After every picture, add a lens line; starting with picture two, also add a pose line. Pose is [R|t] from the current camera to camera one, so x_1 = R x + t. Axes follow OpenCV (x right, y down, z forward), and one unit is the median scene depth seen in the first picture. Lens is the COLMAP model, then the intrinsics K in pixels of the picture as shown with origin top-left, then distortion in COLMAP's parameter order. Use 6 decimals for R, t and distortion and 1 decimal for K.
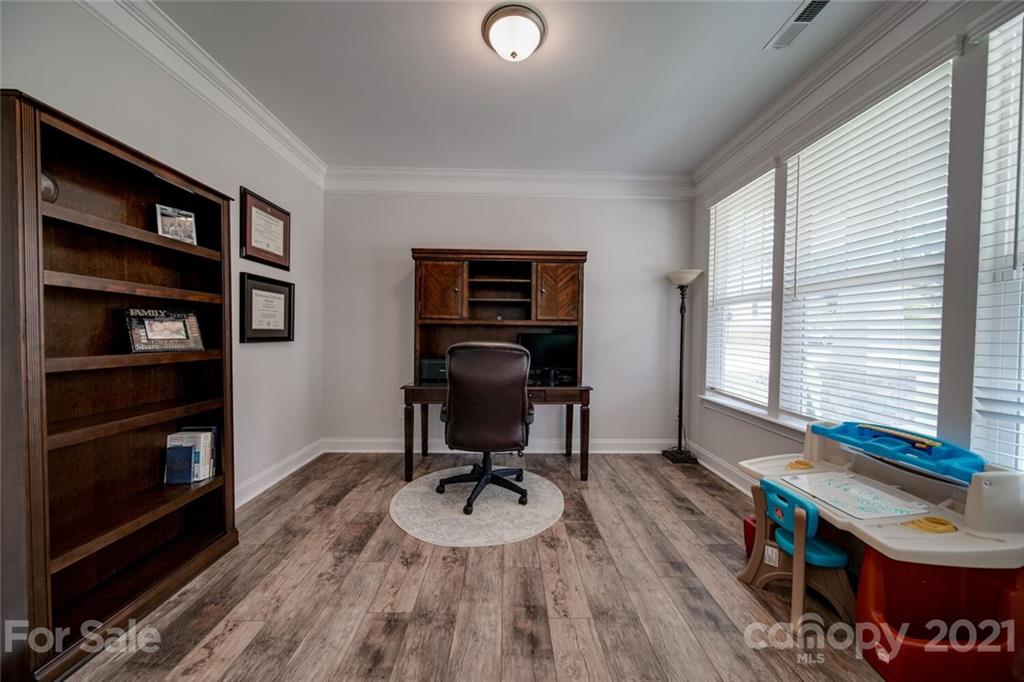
lens RADIAL K [[358.7, 0, 516.0], [0, 358.7, 339.8], [0, 0, 1]] dist [0.001069, 0.000085]
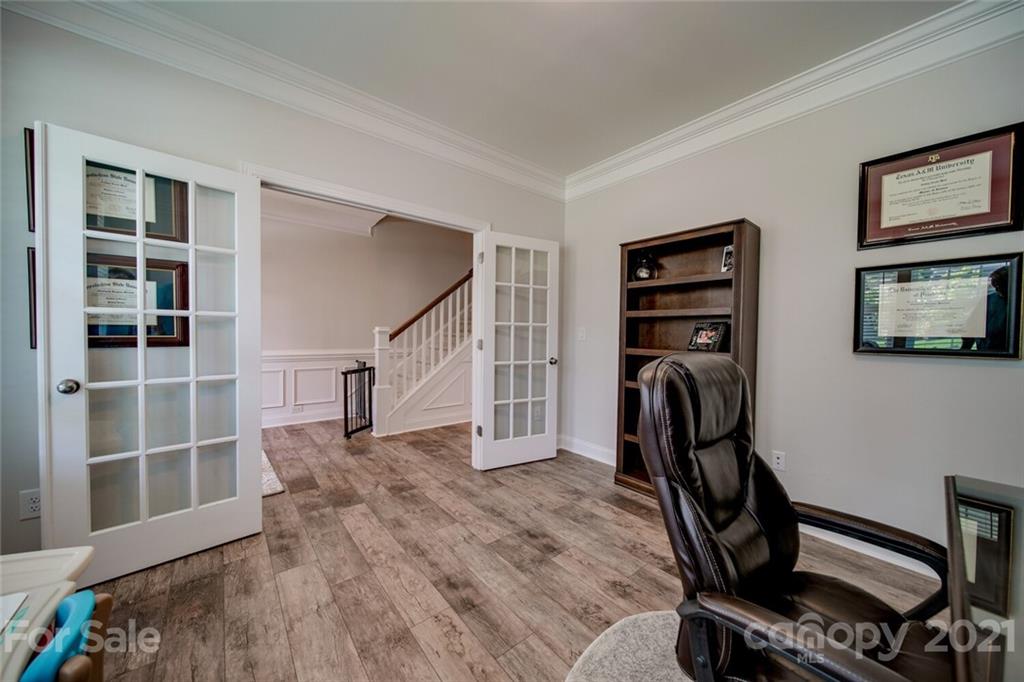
lens RADIAL K [[358.7, 0, 515.9], [0, 358.7, 342.7], [0, 0, 1]] dist [0.001069, 0.000085]
pose [[-0.787110, -0.007741, -0.616764, 0.577586], [-0.032497, 0.999053, 0.028933, -0.023823], [0.615956, 0.042816, -0.786616, 1.866084]]
